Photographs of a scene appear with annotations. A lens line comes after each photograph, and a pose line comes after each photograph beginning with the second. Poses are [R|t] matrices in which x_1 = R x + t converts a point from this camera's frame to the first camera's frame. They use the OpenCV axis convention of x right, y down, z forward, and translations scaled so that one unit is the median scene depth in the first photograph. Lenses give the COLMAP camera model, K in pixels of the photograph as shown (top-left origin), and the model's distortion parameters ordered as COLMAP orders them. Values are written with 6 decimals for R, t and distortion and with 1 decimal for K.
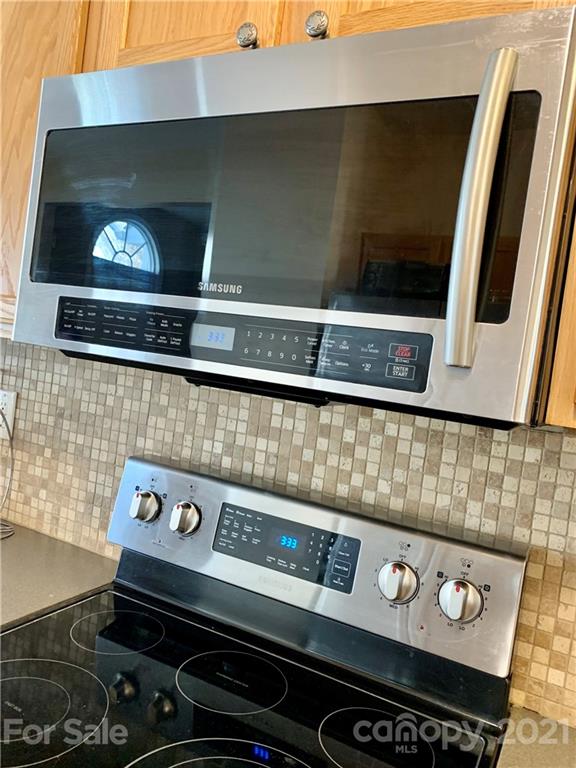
lens RADIAL K [[585.9, 0, 288.0], [0, 585.9, 384.0], [0, 0, 1]] dist [0.107943, -0.188692]
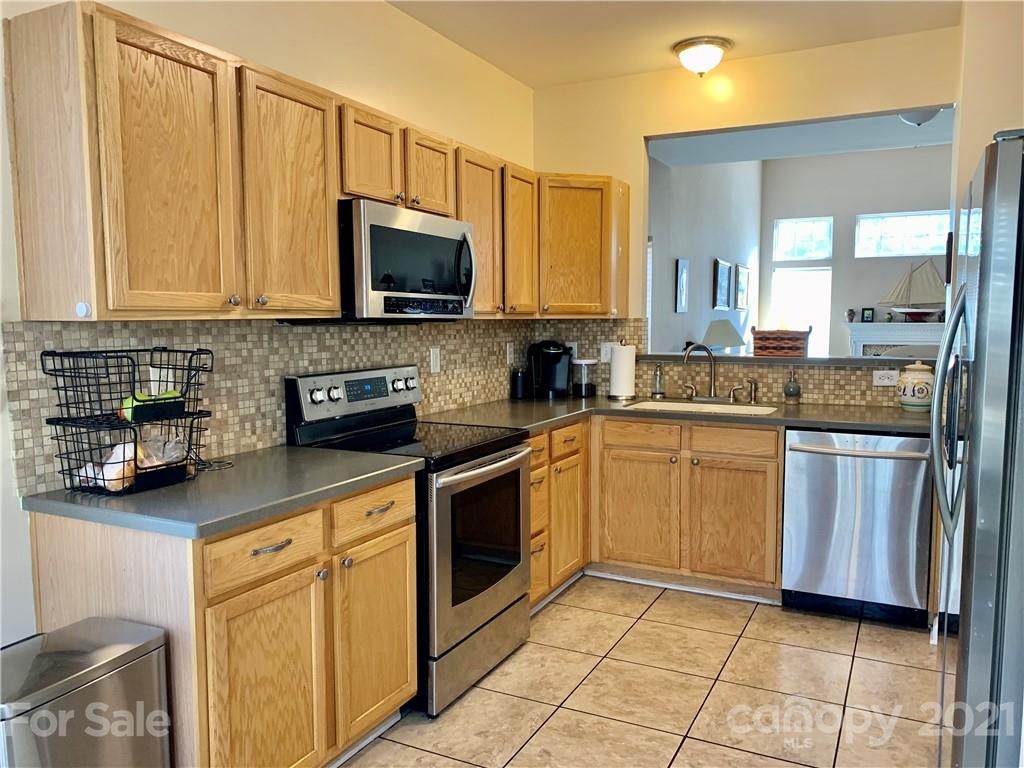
lens RADIAL K [[778.6, 0, 513.5], [0, 778.6, 398.9], [0, 0, 1]] dist [0.076035, -0.183520]
pose [[-0.018626, -0.227752, 0.973541, -2.942085], [0.050980, 0.972227, 0.228420, -0.360435], [-0.998526, 0.053886, -0.006498, 0.409754]]
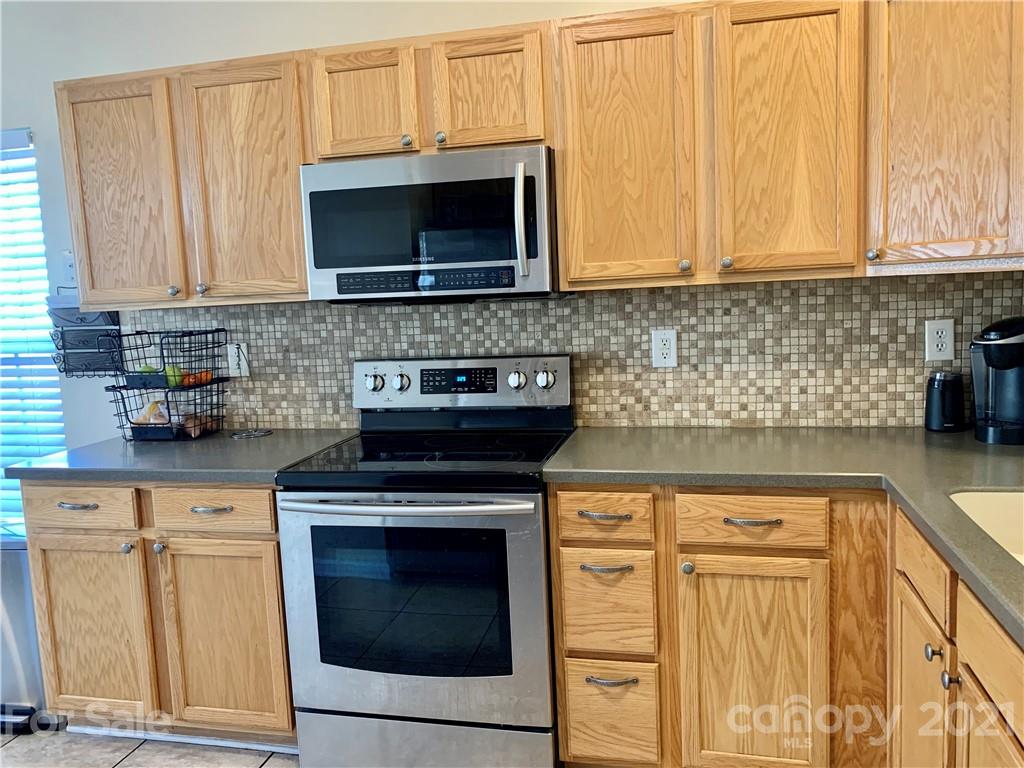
lens RADIAL K [[781.2, 0, 512.0], [0, 781.2, 384.0], [0, 0, 1]] dist [0.107943, -0.188692]
pose [[0.954884, -0.198213, 0.221150, -0.394881], [0.180217, 0.978633, 0.098991, 0.053822], [-0.236046, -0.054670, 0.970203, -1.488015]]
